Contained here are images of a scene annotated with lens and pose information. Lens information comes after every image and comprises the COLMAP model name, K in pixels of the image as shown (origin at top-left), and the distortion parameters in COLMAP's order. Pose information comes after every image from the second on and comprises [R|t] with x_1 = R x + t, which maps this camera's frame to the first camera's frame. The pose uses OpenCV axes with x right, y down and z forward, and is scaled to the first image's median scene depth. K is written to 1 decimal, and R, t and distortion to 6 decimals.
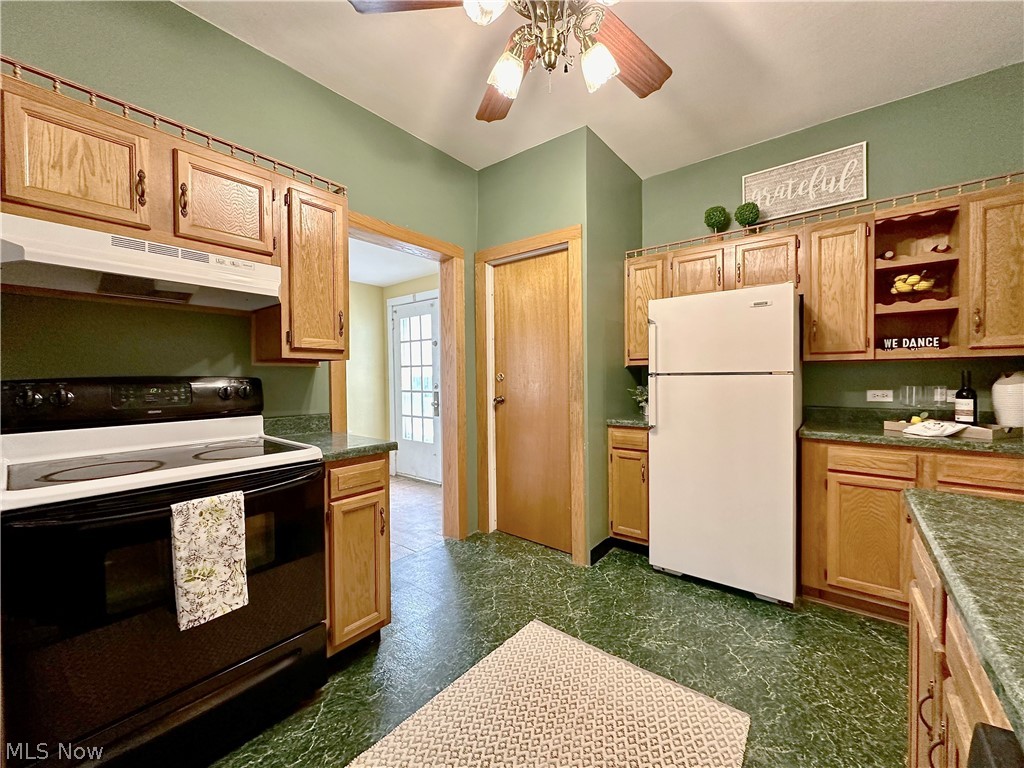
lens RADIAL K [[405.8, 0, 513.4], [0, 405.8, 384.0], [0, 0, 1]] dist [-0.001508, -0.000133]
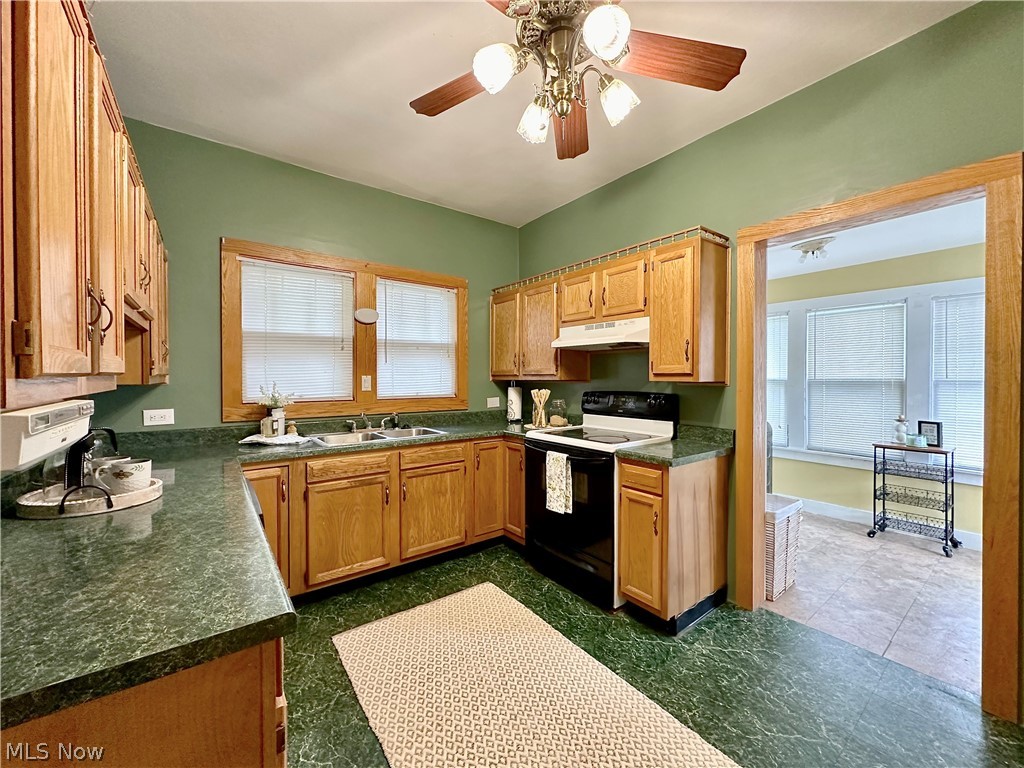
lens RADIAL K [[405.8, 0, 513.4], [0, 405.8, 384.0], [0, 0, 1]] dist [-0.001508, -0.000133]
pose [[-0.246778, 0.021948, -0.968823, 1.165167], [-0.014816, 0.999541, 0.026418, -0.109246], [0.968959, 0.020873, -0.246340, 1.153392]]
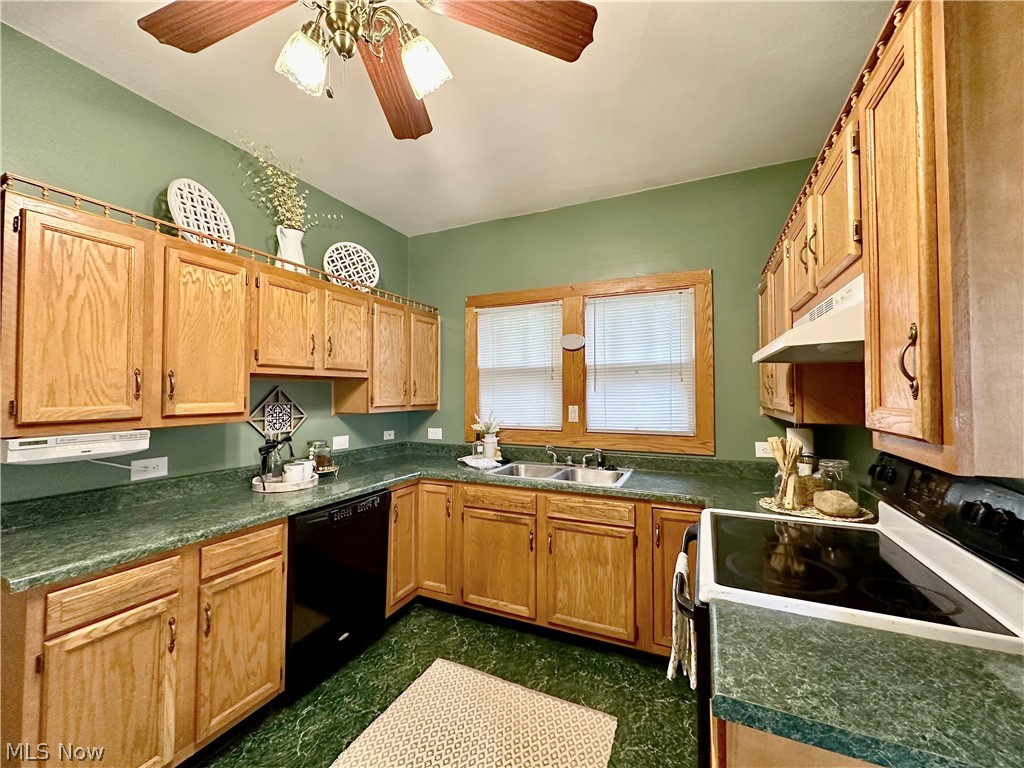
lens RADIAL K [[405.8, 0, 513.4], [0, 405.8, 384.0], [0, 0, 1]] dist [-0.001508, -0.000133]
pose [[-0.970458, 0.001099, -0.241266, -0.011839], [0.002910, 0.999970, -0.007152, -0.181955], [0.241251, -0.007643, -0.970433, 1.770702]]
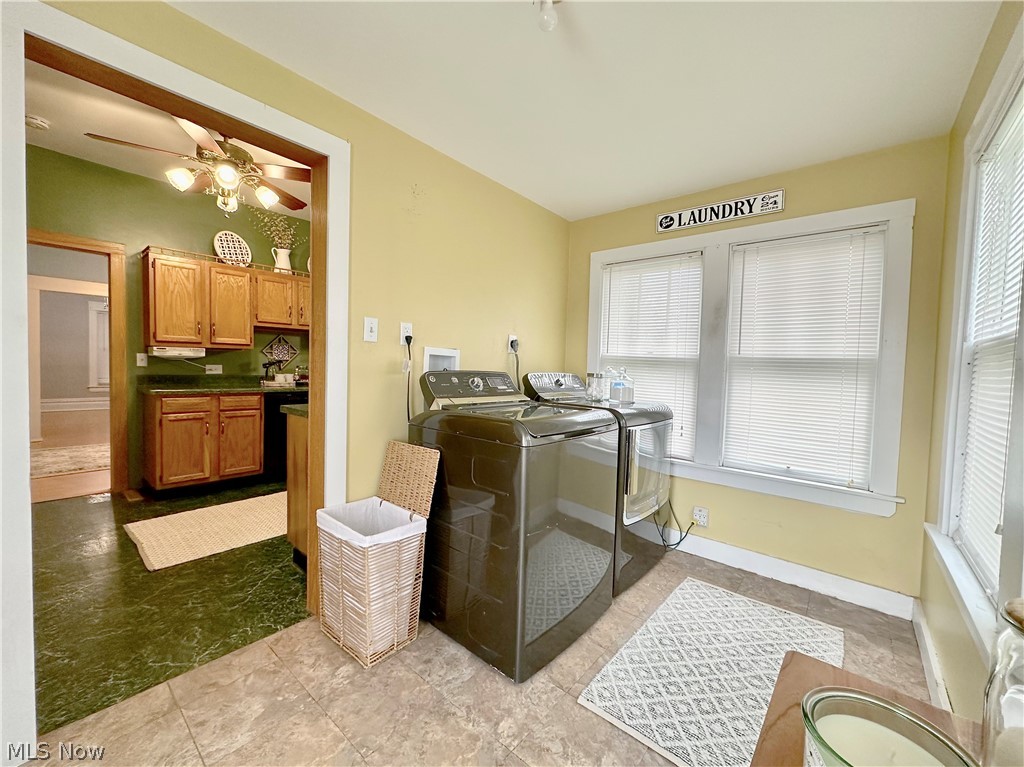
lens RADIAL K [[409.0, 0, 512.0], [0, 409.0, 383.5], [0, 0, 1]] dist [-0.000101, -0.000396]
pose [[-0.999455, -0.019768, 0.026423, -1.408214], [-0.018160, 0.998047, 0.059772, -0.025721], [-0.027553, 0.059260, -0.997862, 3.072206]]
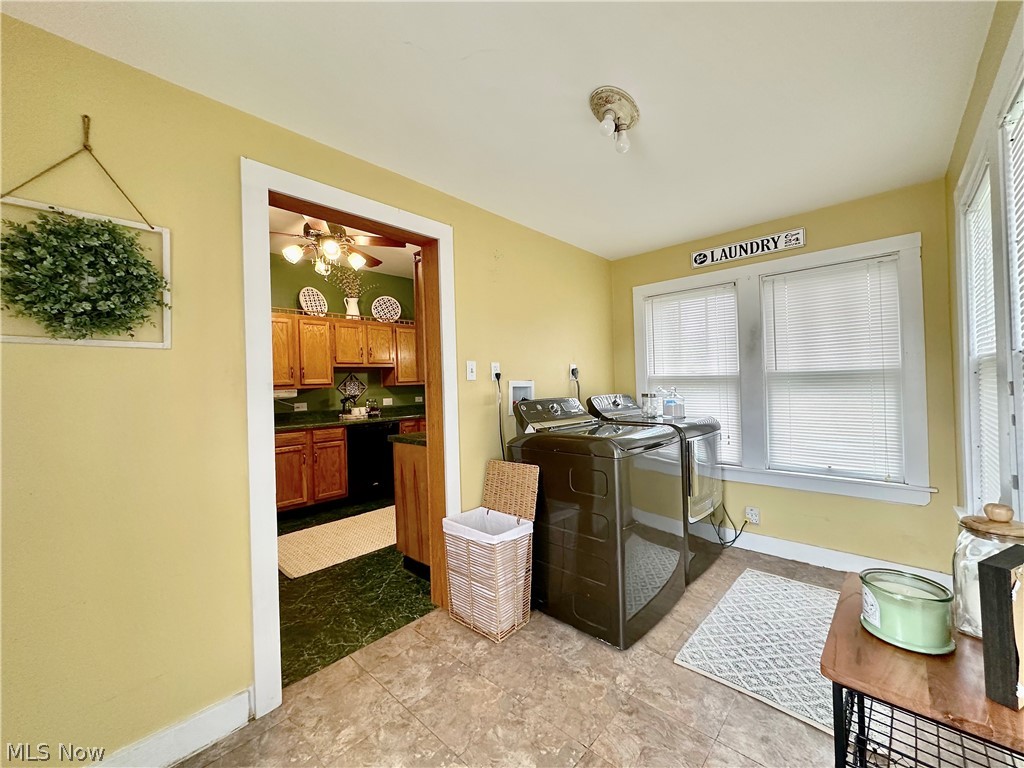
lens RADIAL K [[405.8, 0, 513.4], [0, 405.8, 384.0], [0, 0, 1]] dist [-0.001508, -0.000133]
pose [[-0.996421, 0.039763, 0.074598, -1.181900], [0.040993, 0.999047, 0.015021, -0.080303], [-0.073929, 0.018025, -0.997101, 3.386372]]
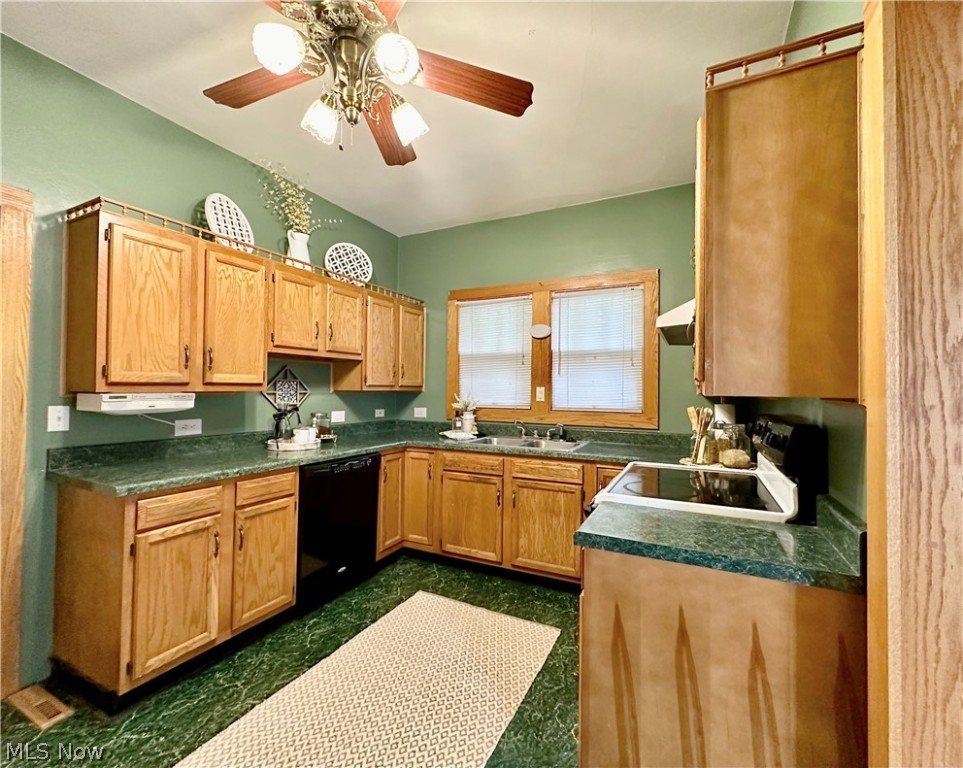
lens RADIAL K [[410.7, 0, 500.2], [0, 410.7, 383.6], [0, 0, 1]] dist [-0.002513, -0.000367]
pose [[-0.973159, -0.006786, -0.230034, -0.027233], [-0.007539, 0.999969, 0.002396, -0.108035], [0.230011, 0.004066, -0.973180, 2.121775]]
